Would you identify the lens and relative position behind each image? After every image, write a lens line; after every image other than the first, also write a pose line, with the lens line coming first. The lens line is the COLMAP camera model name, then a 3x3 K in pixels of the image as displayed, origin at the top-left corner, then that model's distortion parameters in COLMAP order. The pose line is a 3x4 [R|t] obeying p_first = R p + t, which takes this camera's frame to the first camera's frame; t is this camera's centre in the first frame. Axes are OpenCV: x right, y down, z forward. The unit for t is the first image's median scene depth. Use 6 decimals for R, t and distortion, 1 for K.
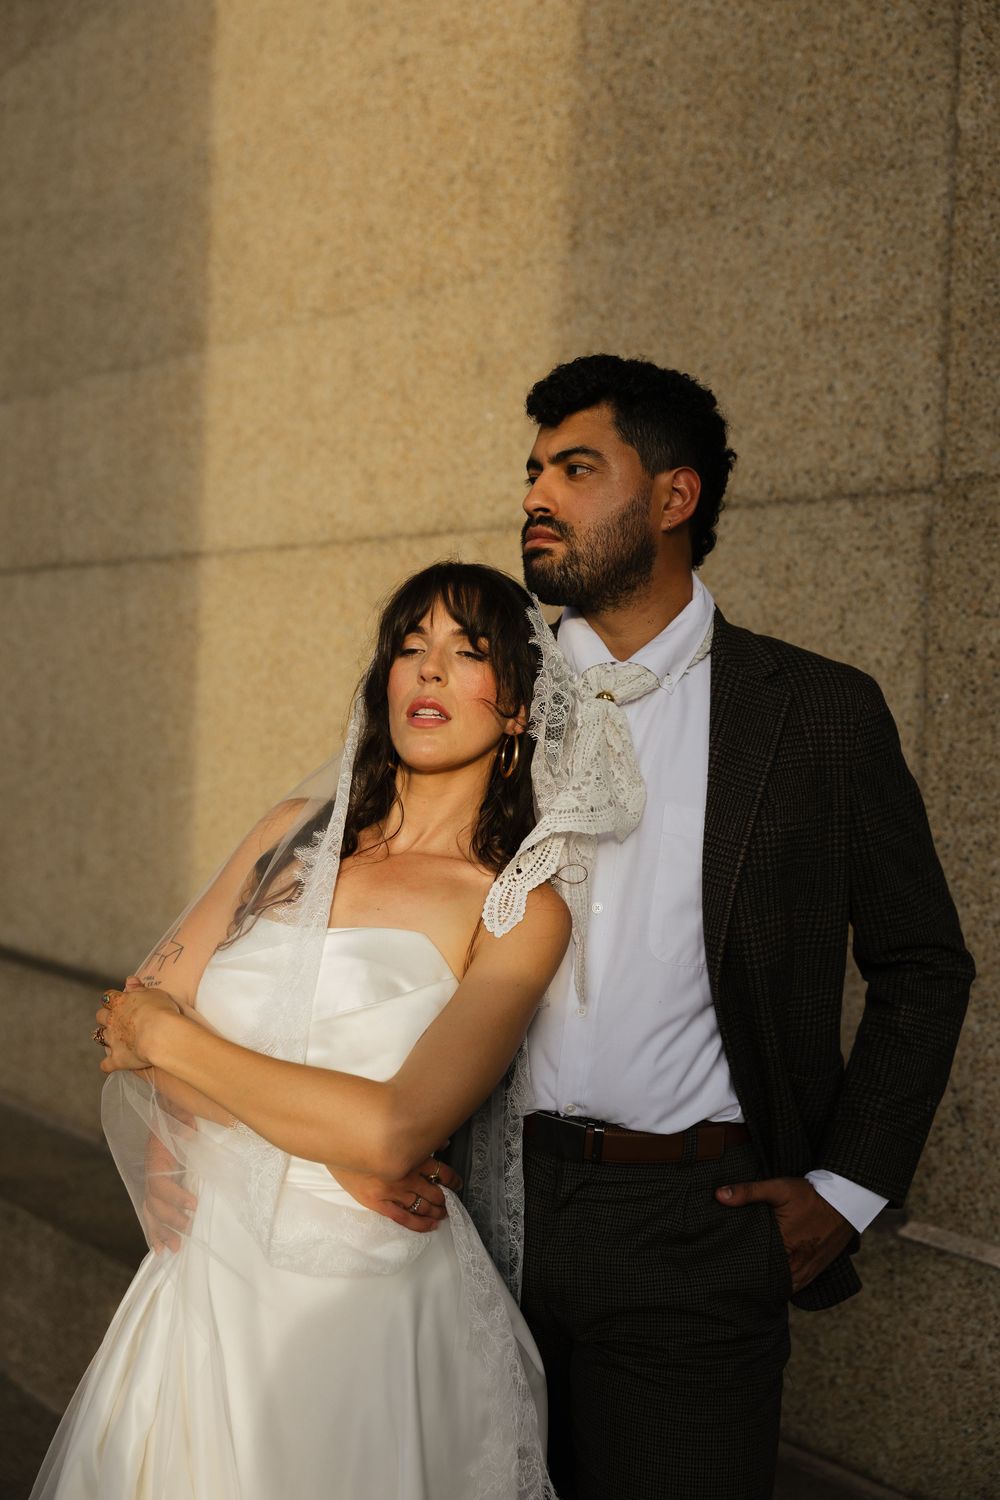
lens RADIAL K [[1776.7, 0, 503.4], [0, 1776.7, 750.6], [0, 0, 1]] dist [0.008765, 0.000000]
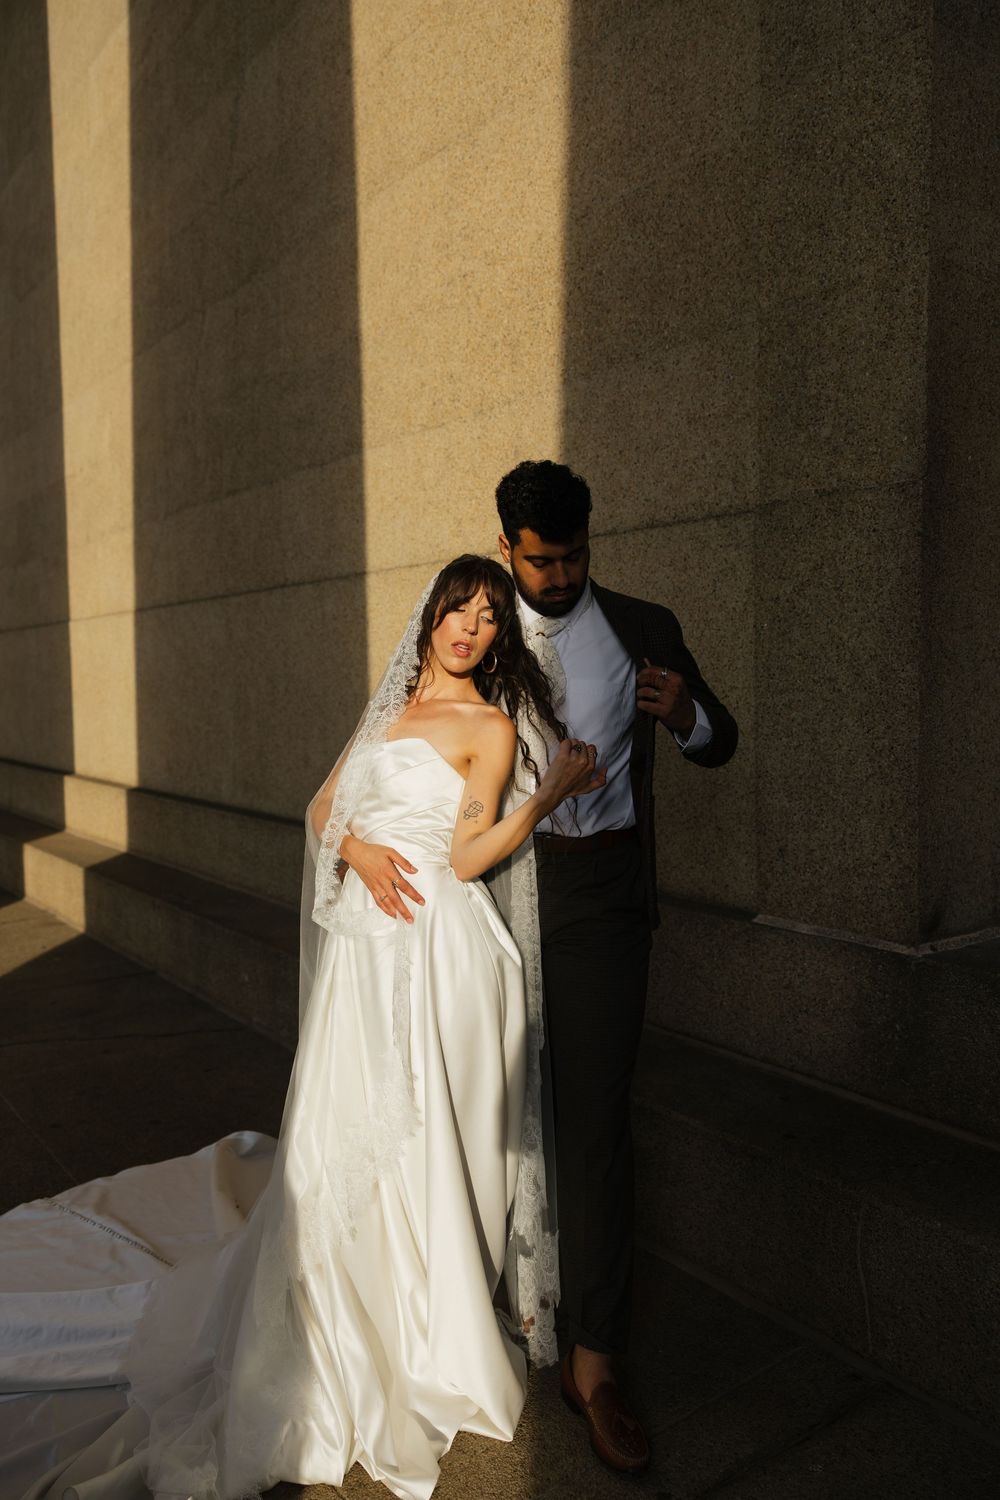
lens RADIAL K [[1209.9, 0, 496.2], [0, 1209.9, 751.0], [0, 0, 1]] dist [0.006932, -0.000578]
pose [[0.995545, -0.045440, -0.082620, 0.053301], [0.048605, 0.998144, 0.036702, 0.028980], [0.080799, -0.040555, 0.995905, -0.190121]]
